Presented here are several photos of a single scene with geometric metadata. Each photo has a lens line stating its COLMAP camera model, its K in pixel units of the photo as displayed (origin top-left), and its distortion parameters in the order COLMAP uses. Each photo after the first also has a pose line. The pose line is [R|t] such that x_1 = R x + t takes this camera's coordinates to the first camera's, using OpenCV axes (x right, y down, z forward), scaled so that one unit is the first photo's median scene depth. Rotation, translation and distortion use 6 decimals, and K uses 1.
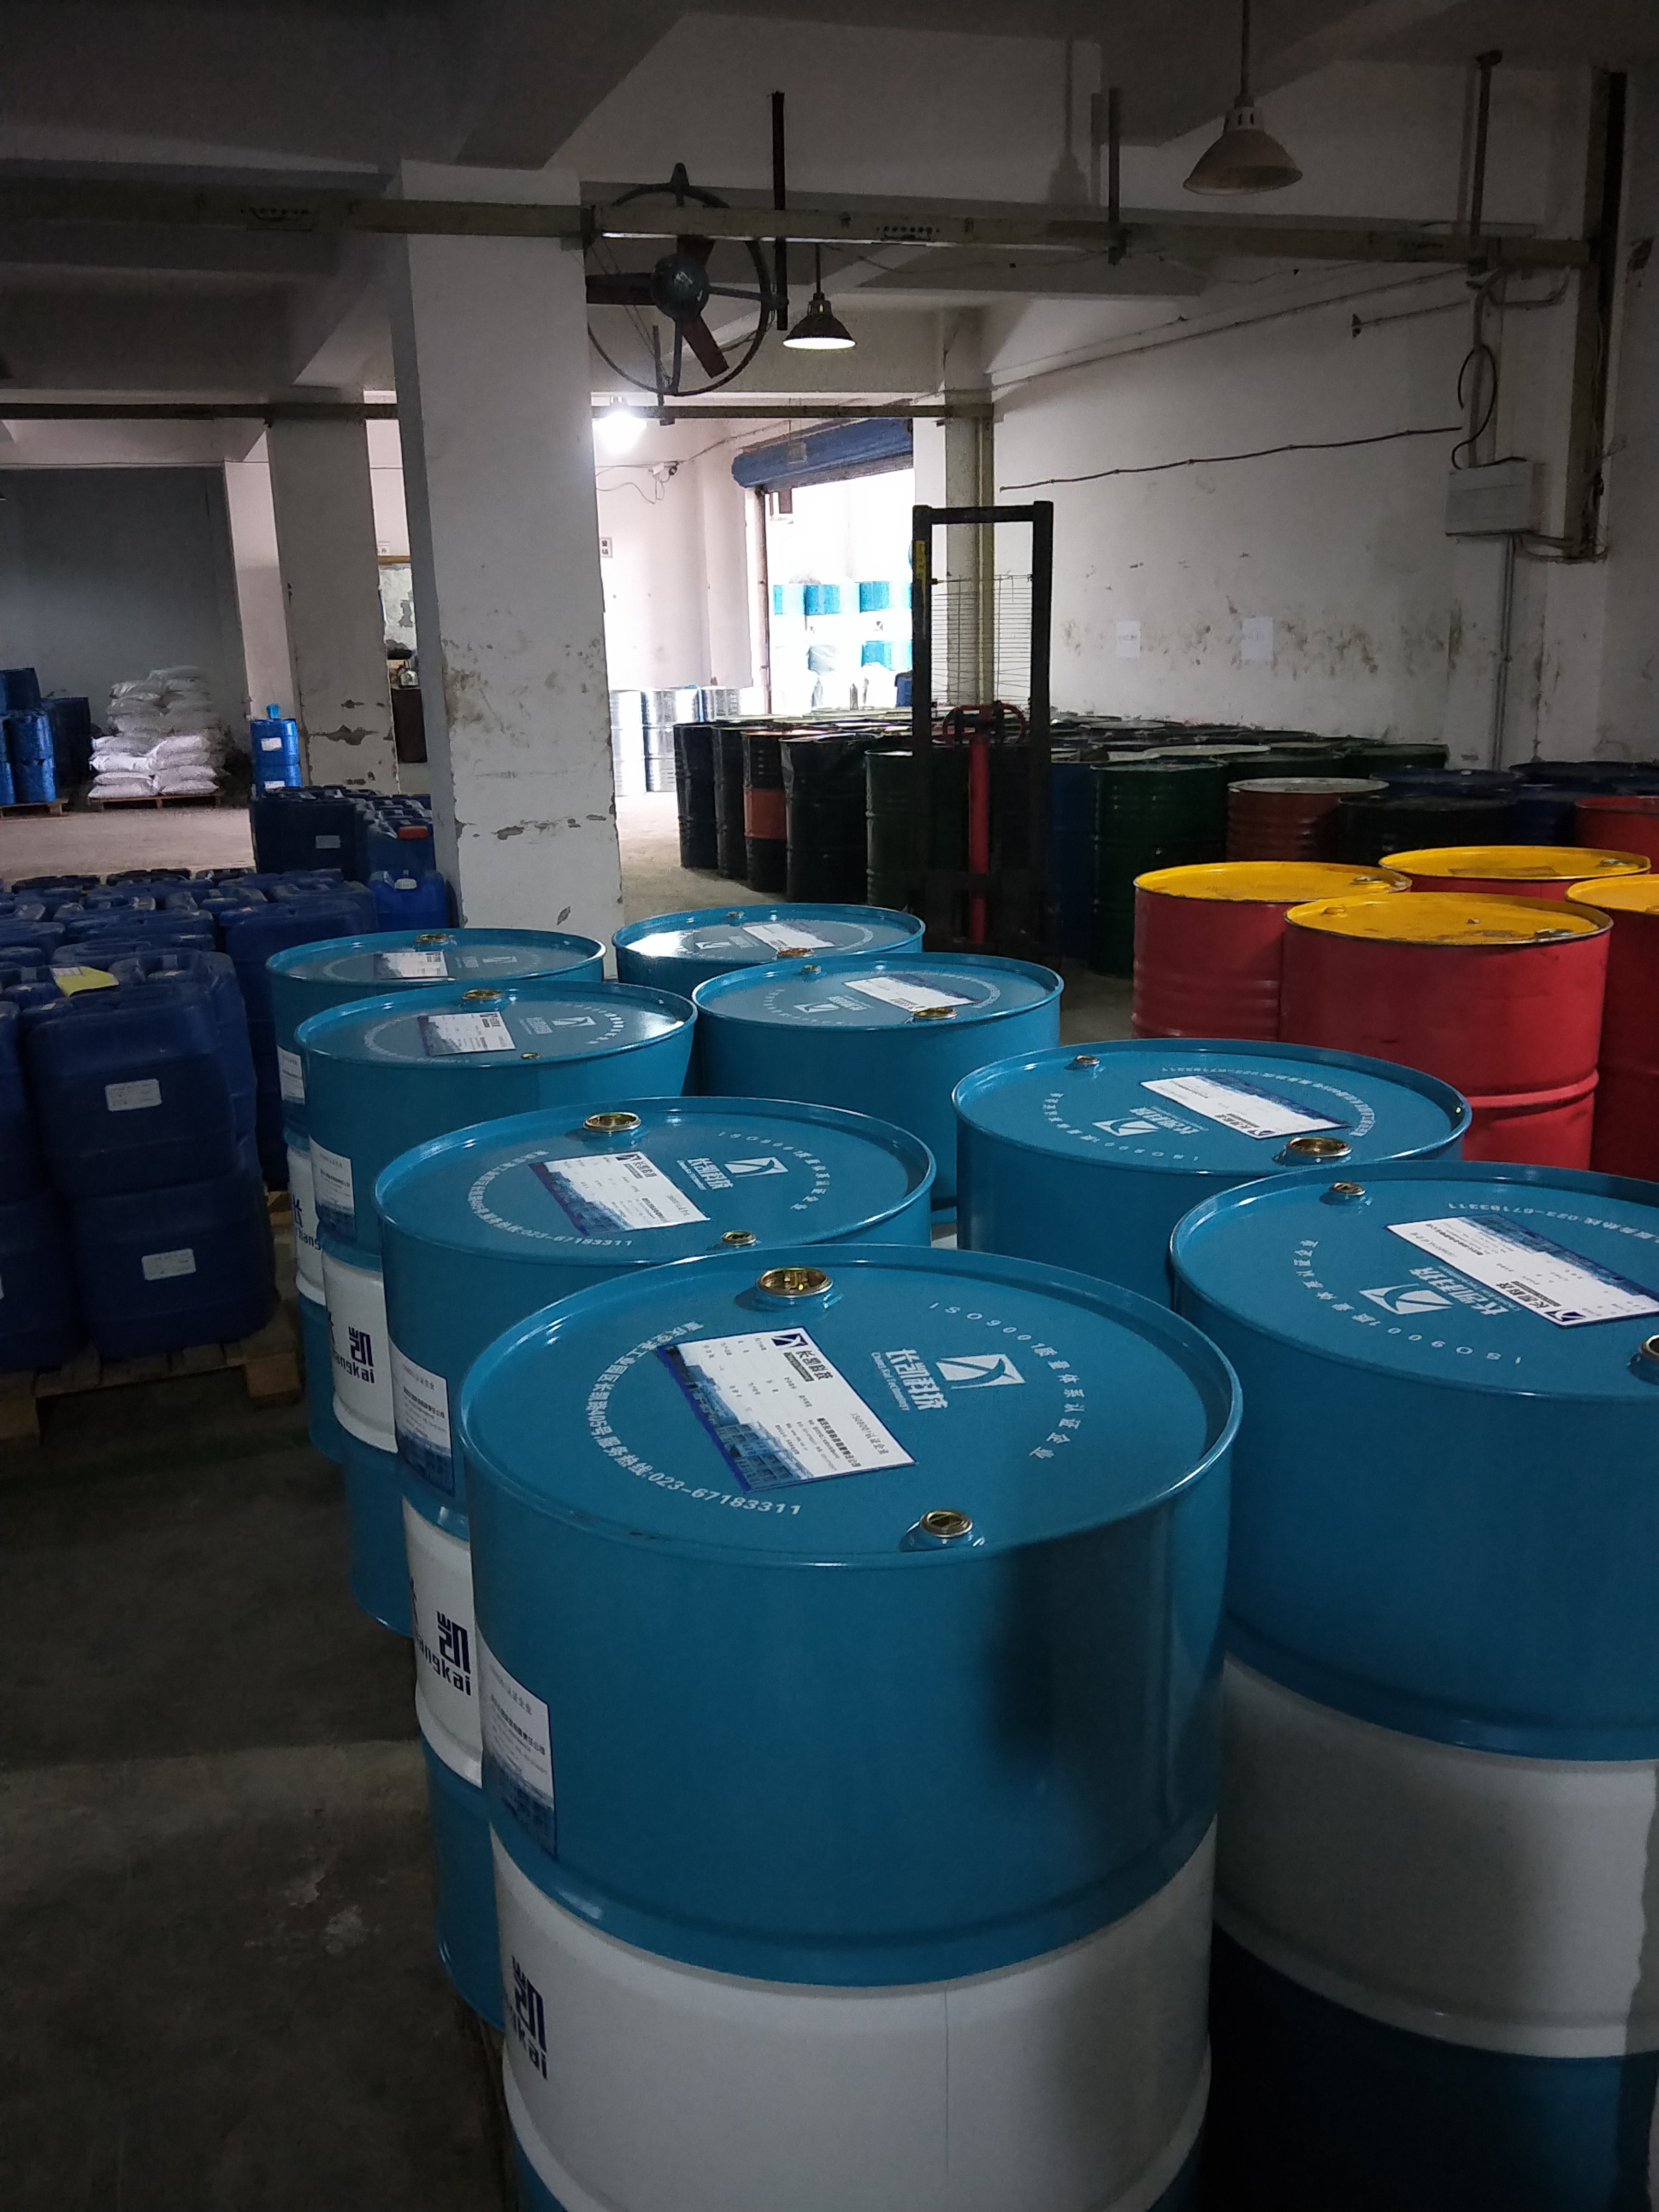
lens RADIAL K [[1941.2, 0, 829.5], [0, 1941.2, 1106.0], [0, 0, 1]] dist [-0.001277, -0.012516]
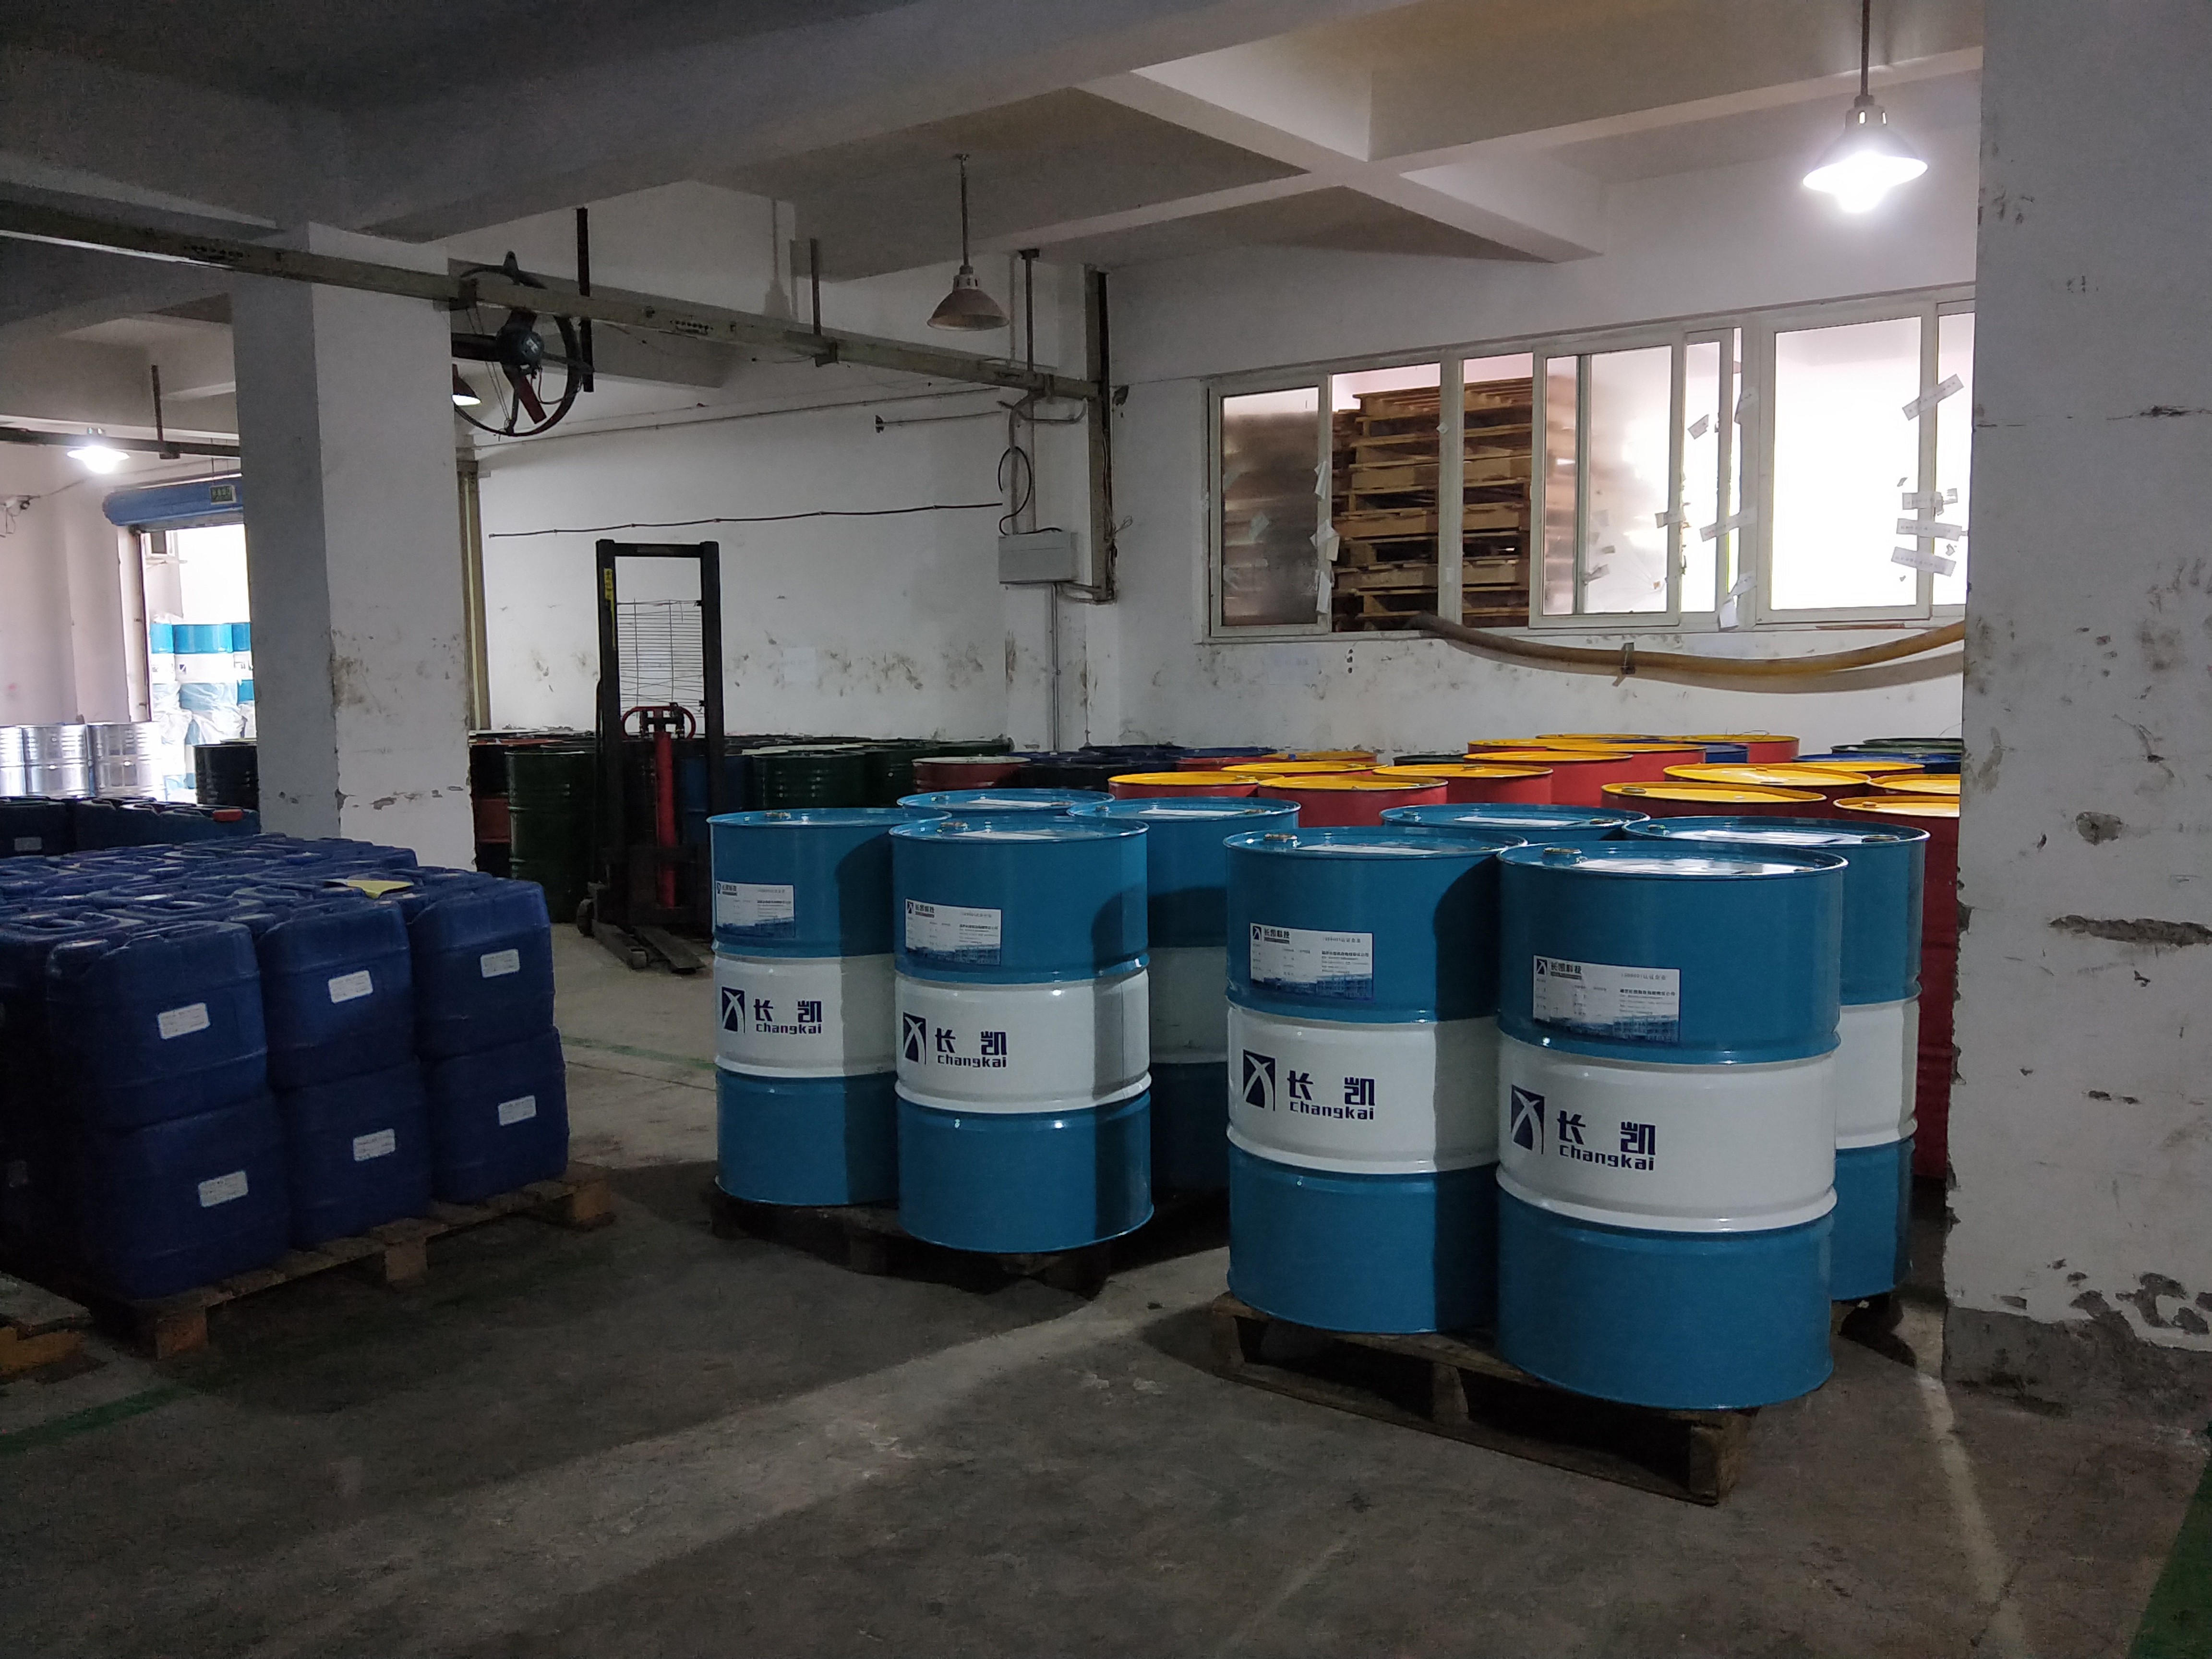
lens RADIAL K [[1941.2, 0, 1106.0], [0, 1941.2, 829.5], [0, 0, 1]] dist [-0.001277, -0.012516]
pose [[0.838574, -0.029233, 0.544003, -0.359790], [0.123927, 0.982616, -0.138229, 0.065478], [-0.530506, 0.183332, 0.827619, -0.106015]]
